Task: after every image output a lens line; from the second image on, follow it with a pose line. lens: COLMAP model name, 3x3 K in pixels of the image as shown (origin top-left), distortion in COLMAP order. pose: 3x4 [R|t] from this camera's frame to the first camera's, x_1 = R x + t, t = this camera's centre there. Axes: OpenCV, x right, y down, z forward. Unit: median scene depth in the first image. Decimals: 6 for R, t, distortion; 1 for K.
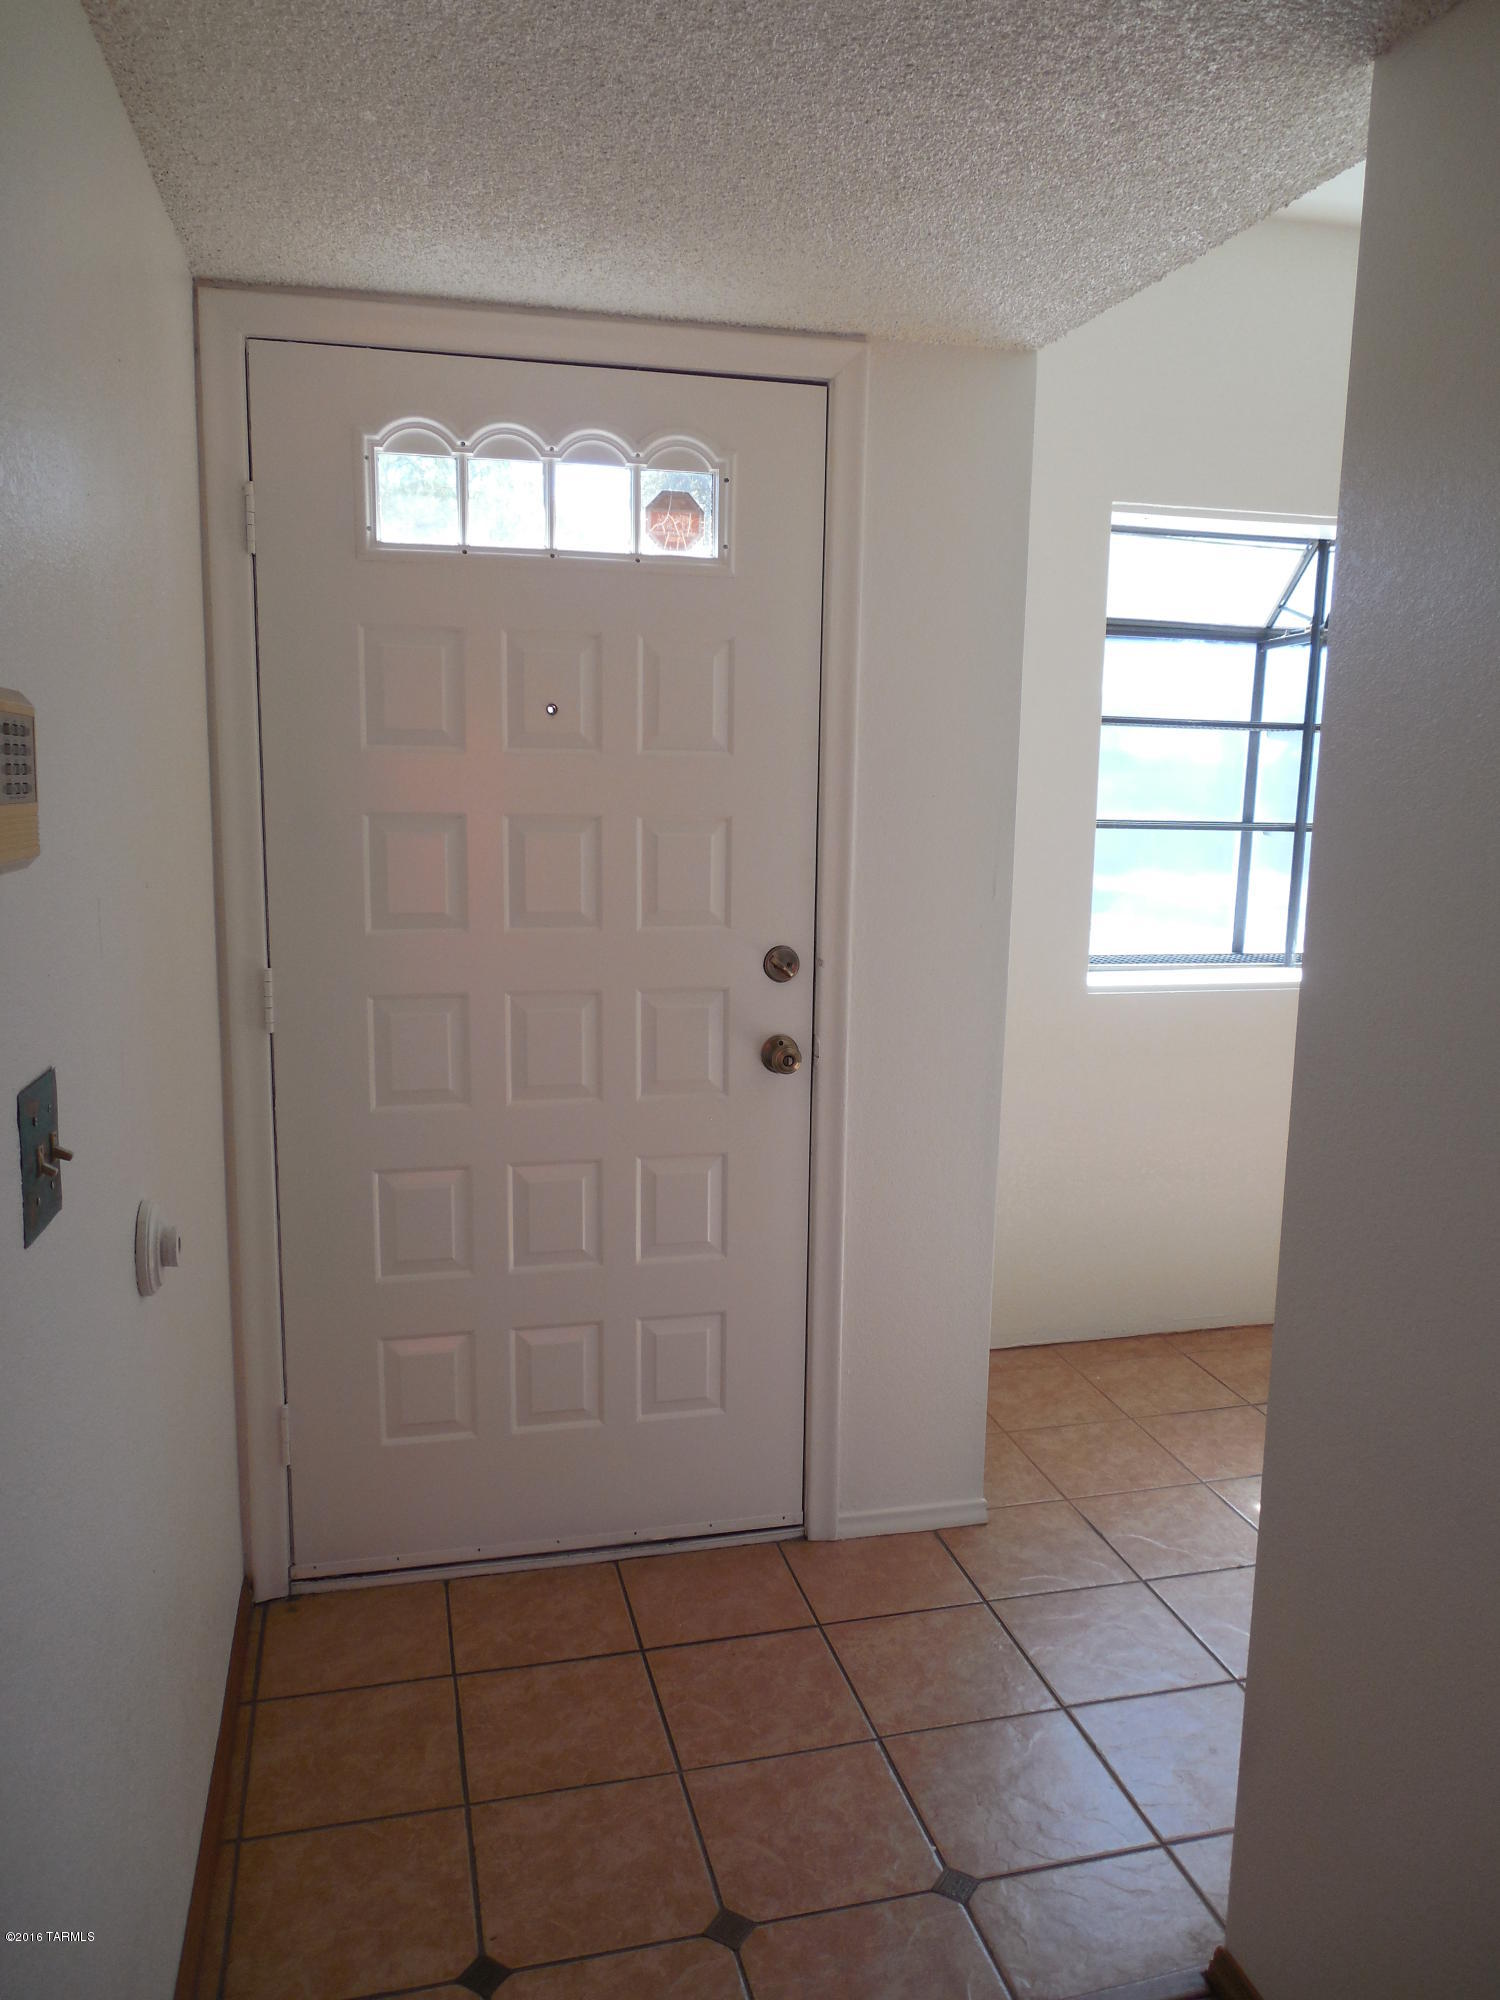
lens RADIAL K [[1487.1, 0, 750.0], [0, 1487.1, 1000.0], [0, 0, 1]] dist [-0.002596, -0.004742]
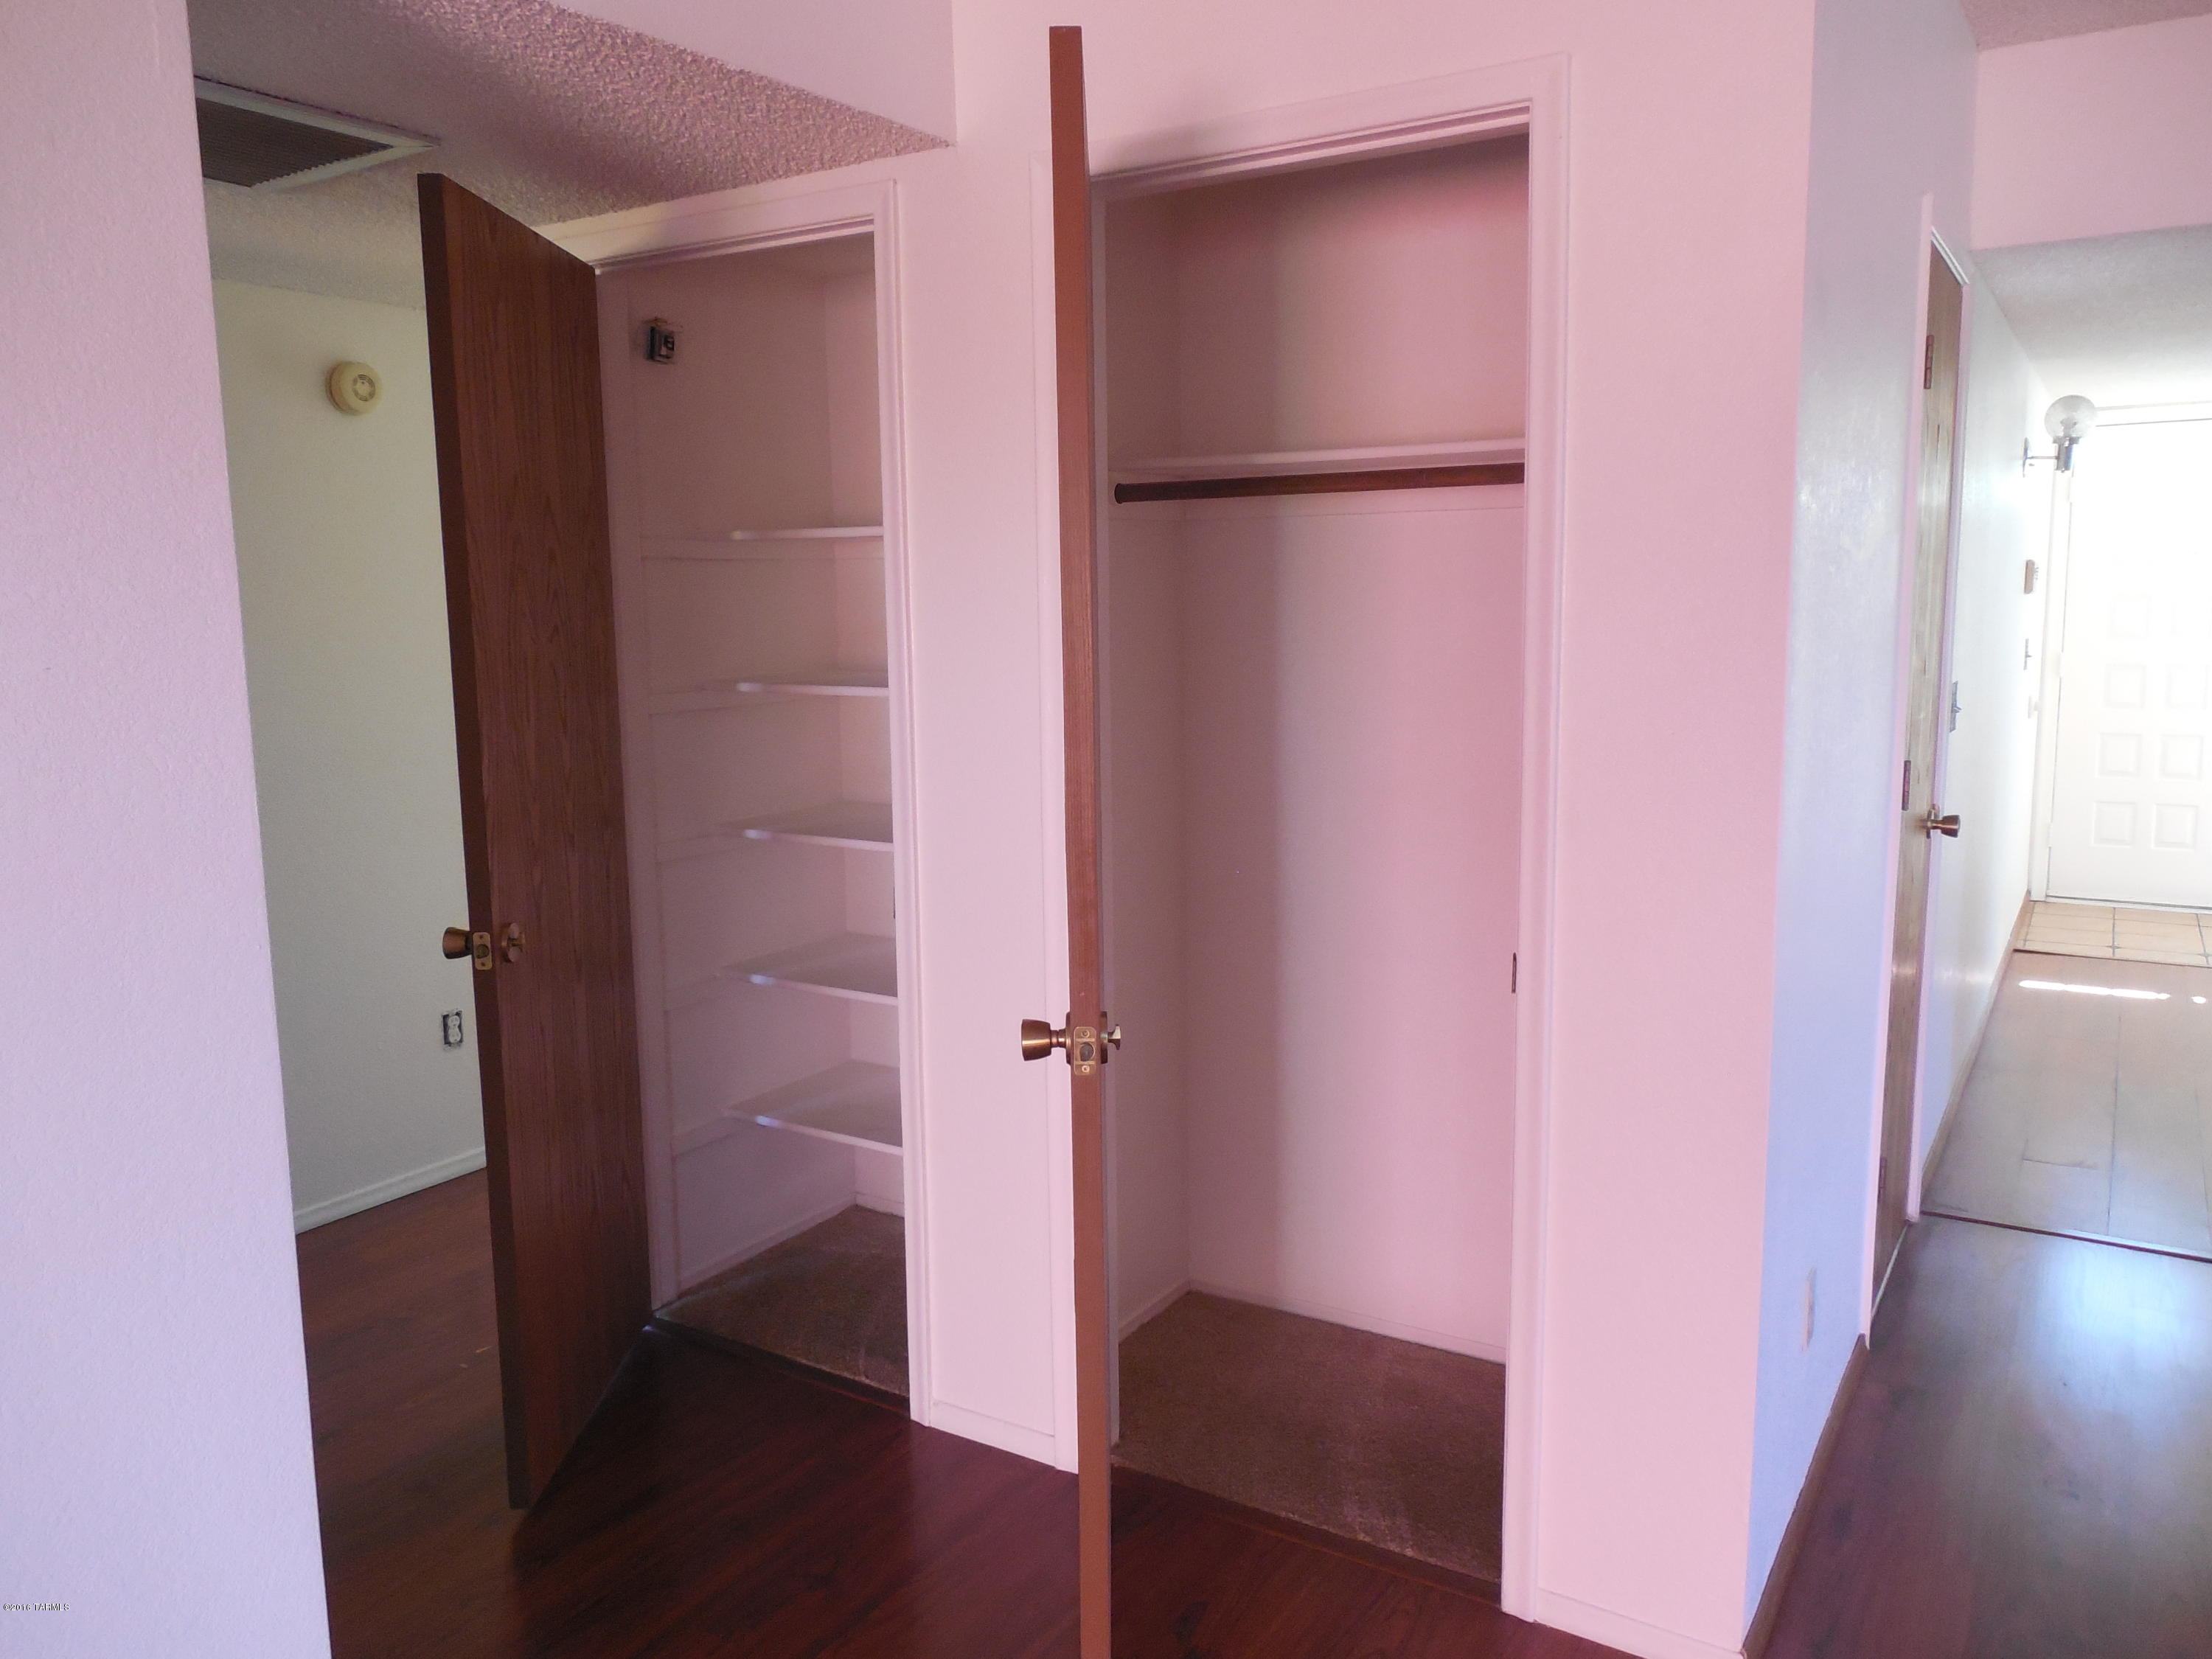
lens RADIAL K [[1650.8, 0, 1139.1], [0, 1650.8, 818.1], [0, 0, 1]] dist [-0.001243, -0.002776]
pose [[0.709492, 0.072793, -0.700944, 0.592996], [-0.085945, 0.996164, 0.016459, 0.362259], [0.699453, 0.048565, 0.713026, -2.232935]]
